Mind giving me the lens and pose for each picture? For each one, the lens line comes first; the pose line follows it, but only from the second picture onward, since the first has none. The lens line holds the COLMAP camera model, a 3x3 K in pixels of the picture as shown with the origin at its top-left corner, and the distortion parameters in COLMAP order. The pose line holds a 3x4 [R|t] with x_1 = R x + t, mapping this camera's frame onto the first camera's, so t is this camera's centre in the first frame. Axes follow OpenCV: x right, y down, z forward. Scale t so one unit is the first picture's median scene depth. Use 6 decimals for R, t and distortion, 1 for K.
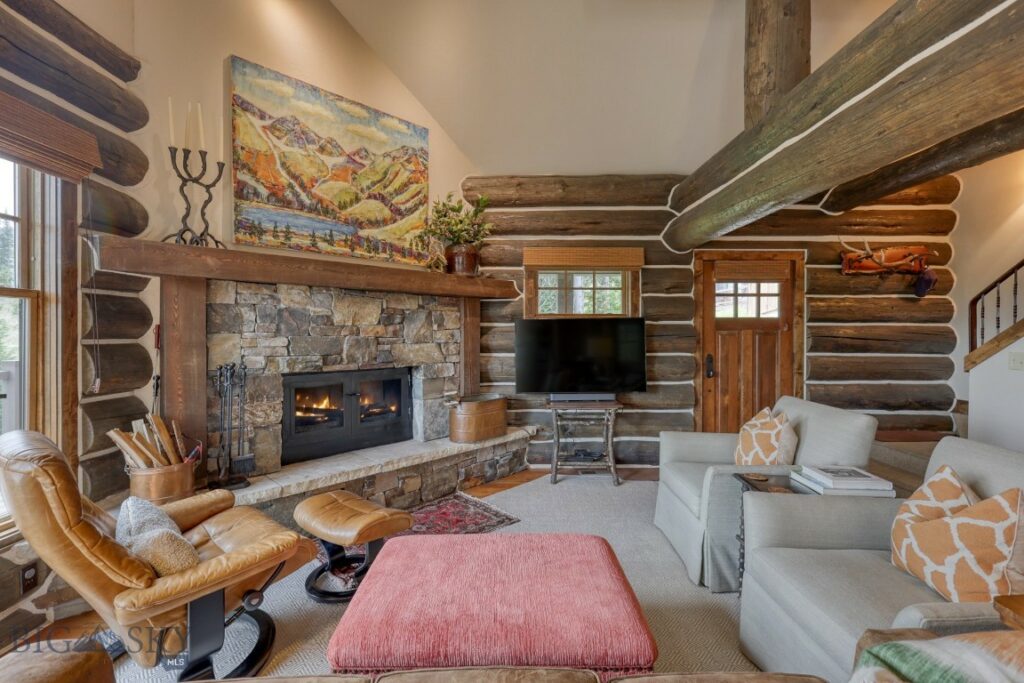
lens RADIAL K [[451.9, 0, 505.7], [0, 451.9, 335.6], [0, 0, 1]] dist [0.003556, -0.001414]
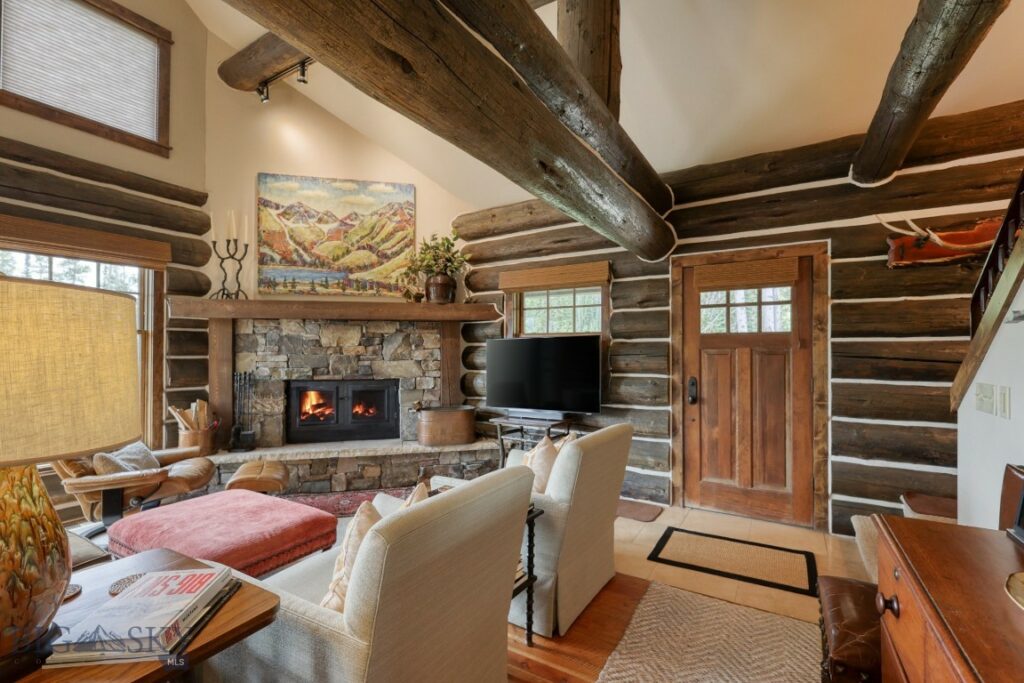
lens RADIAL K [[451.9, 0, 501.7], [0, 451.9, 346.4], [0, 0, 1]] dist [0.003556, -0.001414]
pose [[0.848218, -0.006345, -0.529609, 0.725402], [-0.001548, 0.999894, -0.014458, -0.003702], [0.529645, 0.013084, 0.848118, 0.107024]]
